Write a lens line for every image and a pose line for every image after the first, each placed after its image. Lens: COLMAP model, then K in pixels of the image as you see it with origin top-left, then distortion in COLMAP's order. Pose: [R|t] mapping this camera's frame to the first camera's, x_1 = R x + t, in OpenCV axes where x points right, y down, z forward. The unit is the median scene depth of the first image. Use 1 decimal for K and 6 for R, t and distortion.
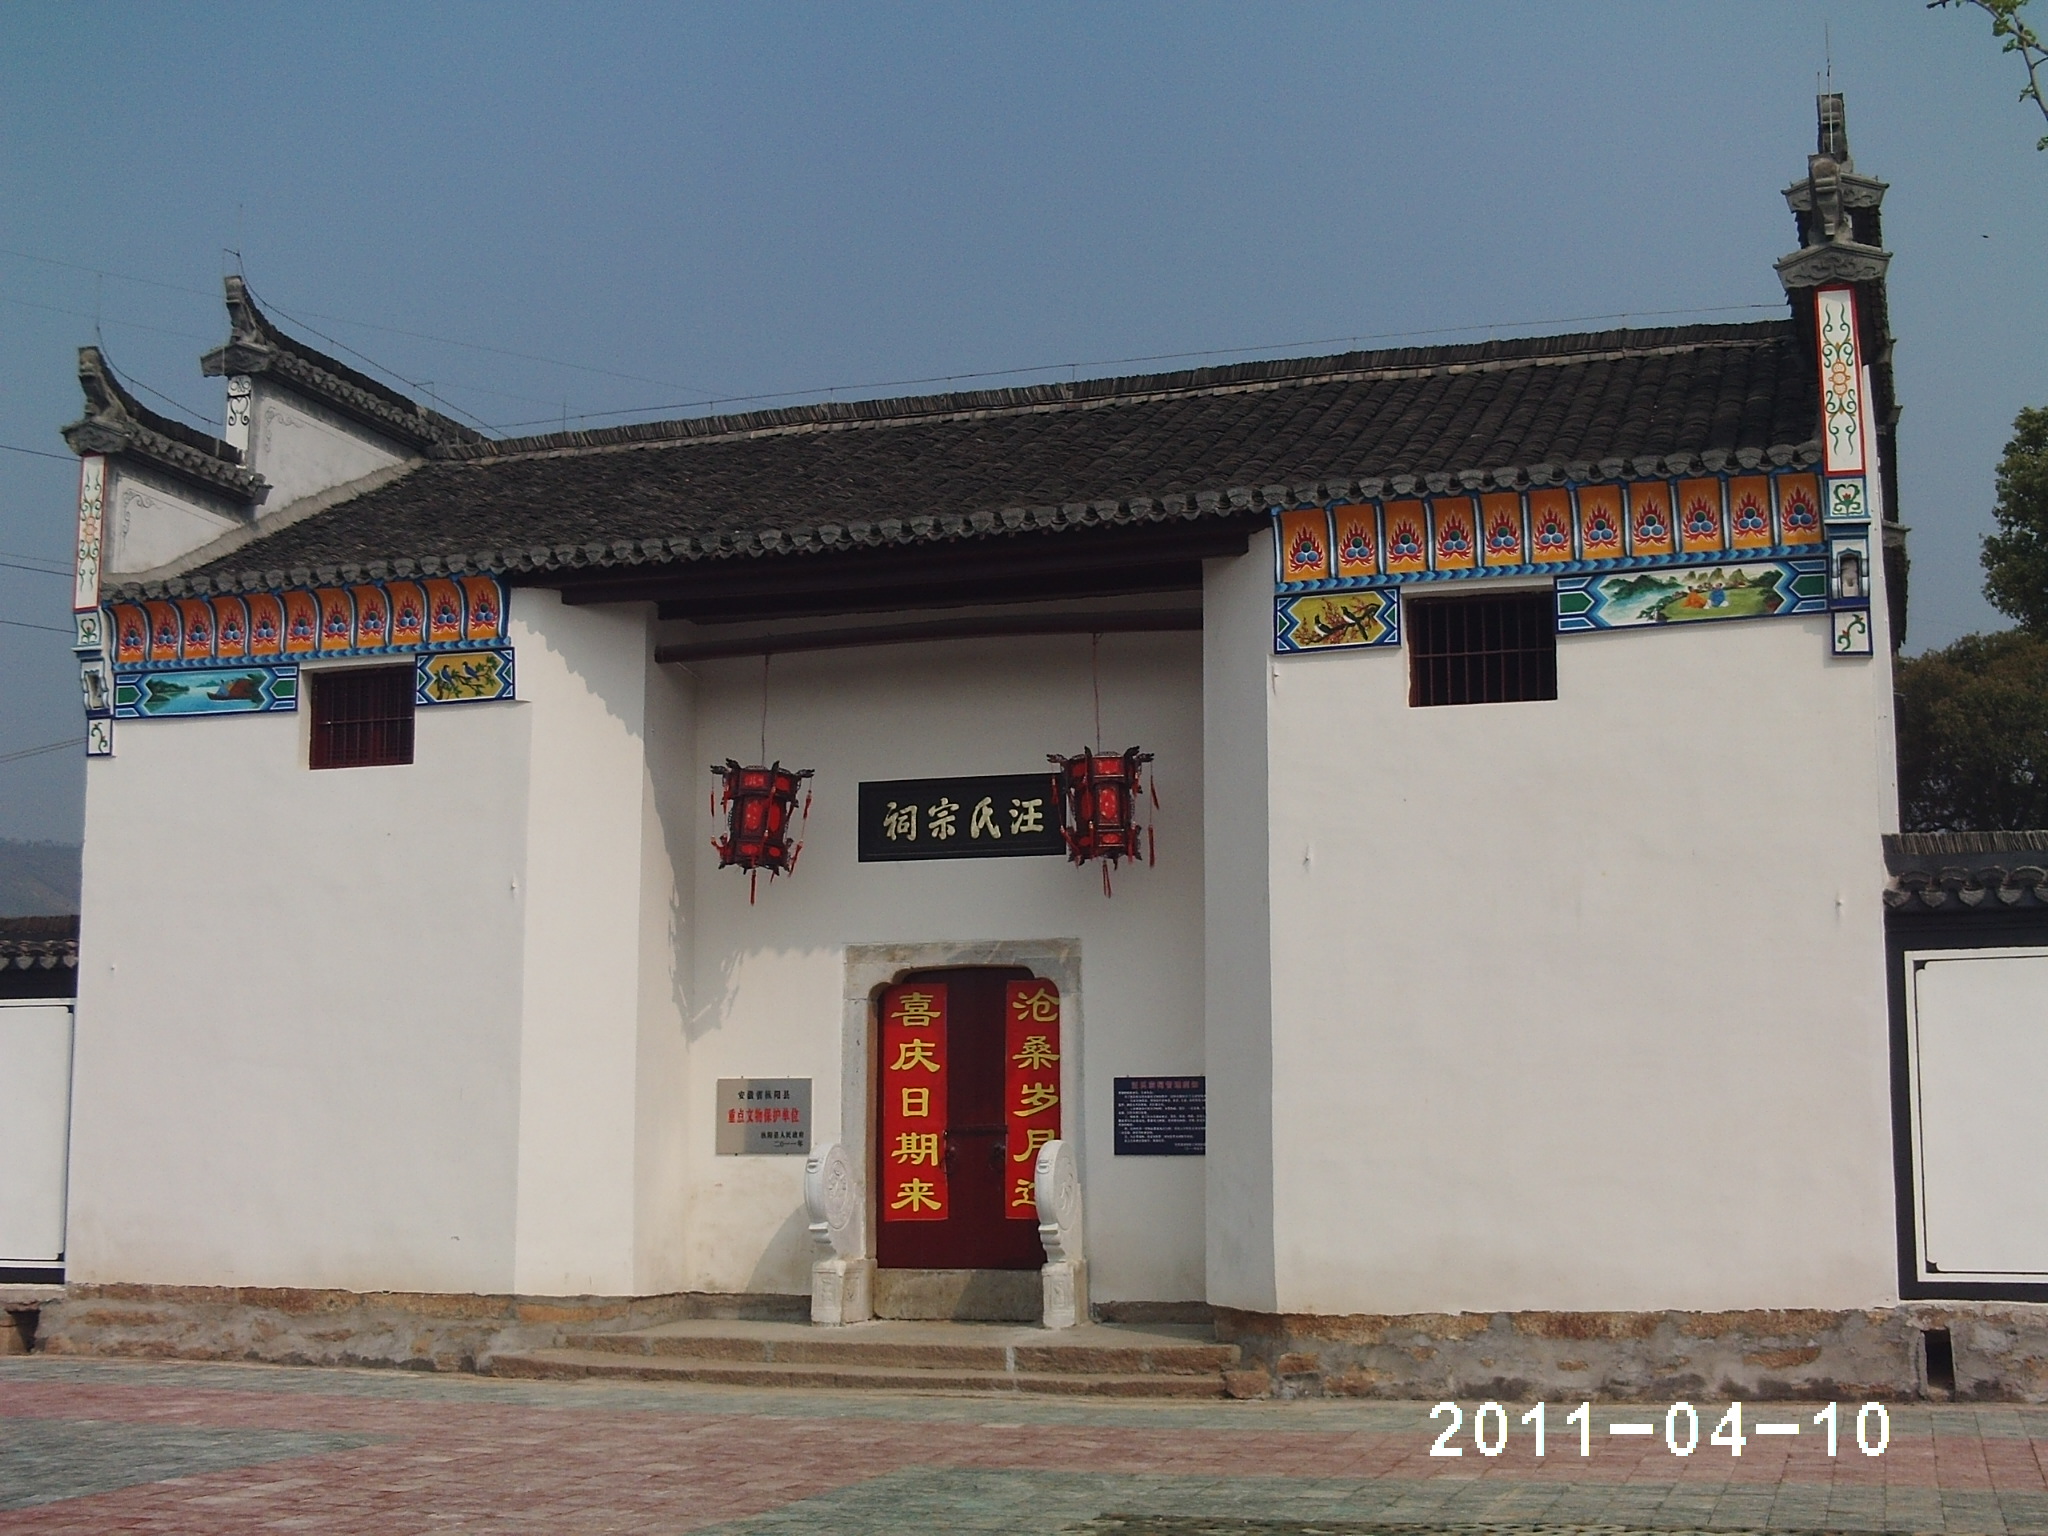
lens RADIAL K [[2744.6, 0, 1024.0], [0, 2744.6, 768.0], [0, 0, 1]] dist [-0.026071, -0.847106]
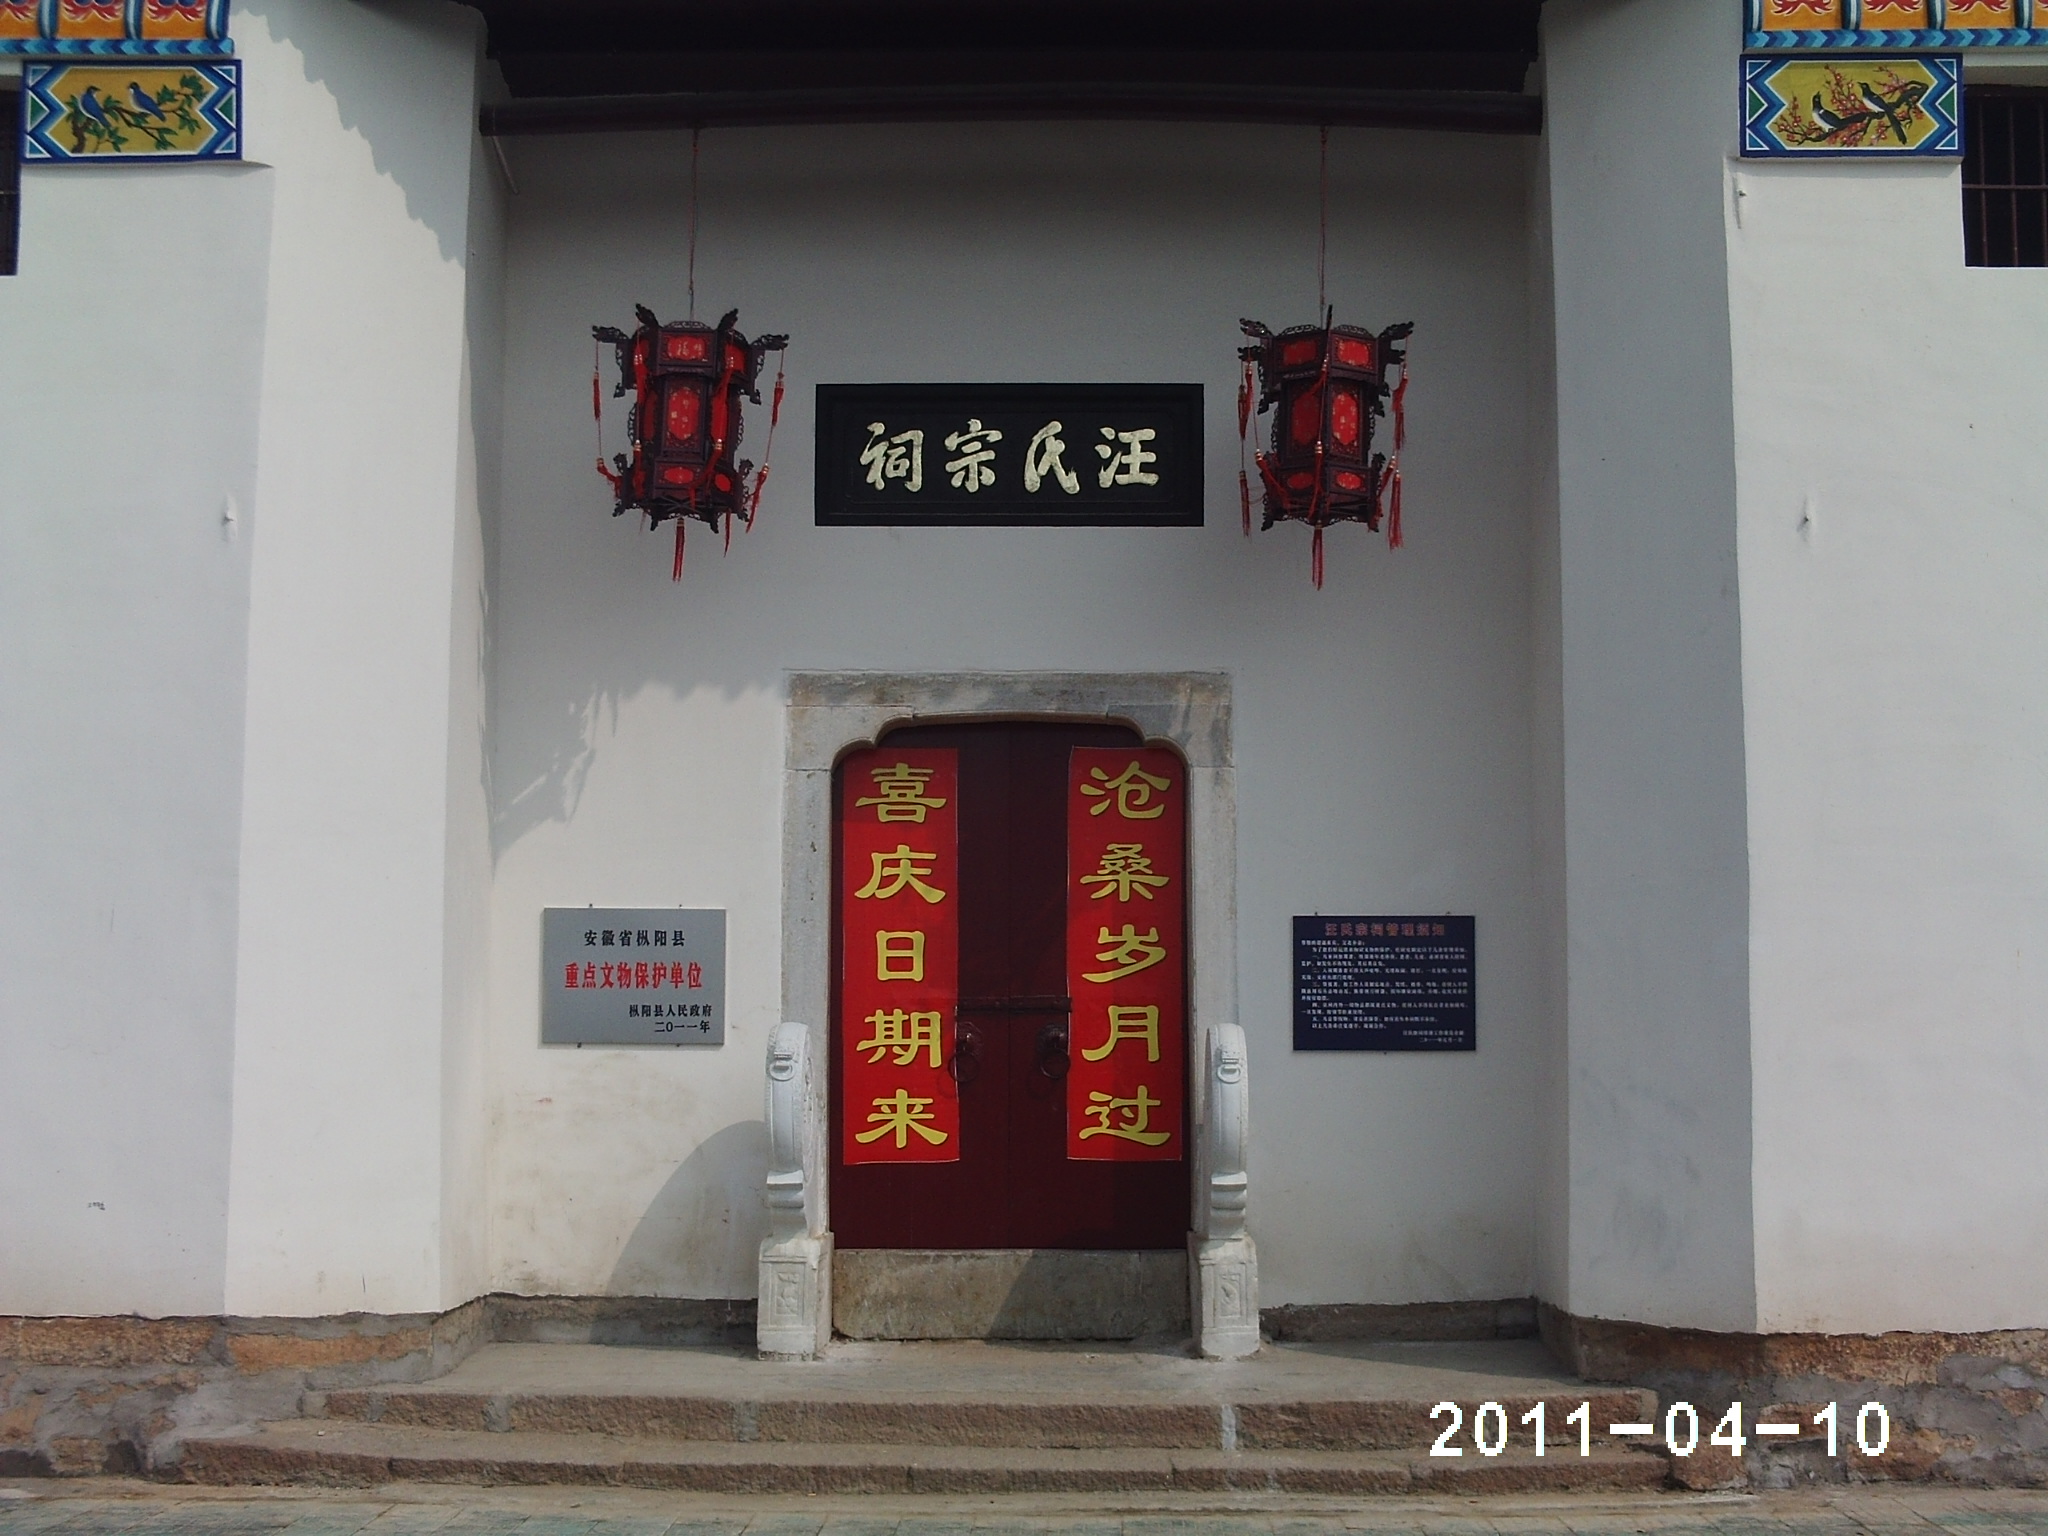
lens RADIAL K [[2852.2, 0, 1018.6], [0, 2852.2, 773.8], [0, 0, 1]] dist [-0.231283, 0.643511]
pose [[0.957431, 0.033334, 0.286732, -0.188676], [-0.045298, 0.998353, 0.035191, 0.063656], [-0.285087, -0.046681, 0.957364, 0.439830]]
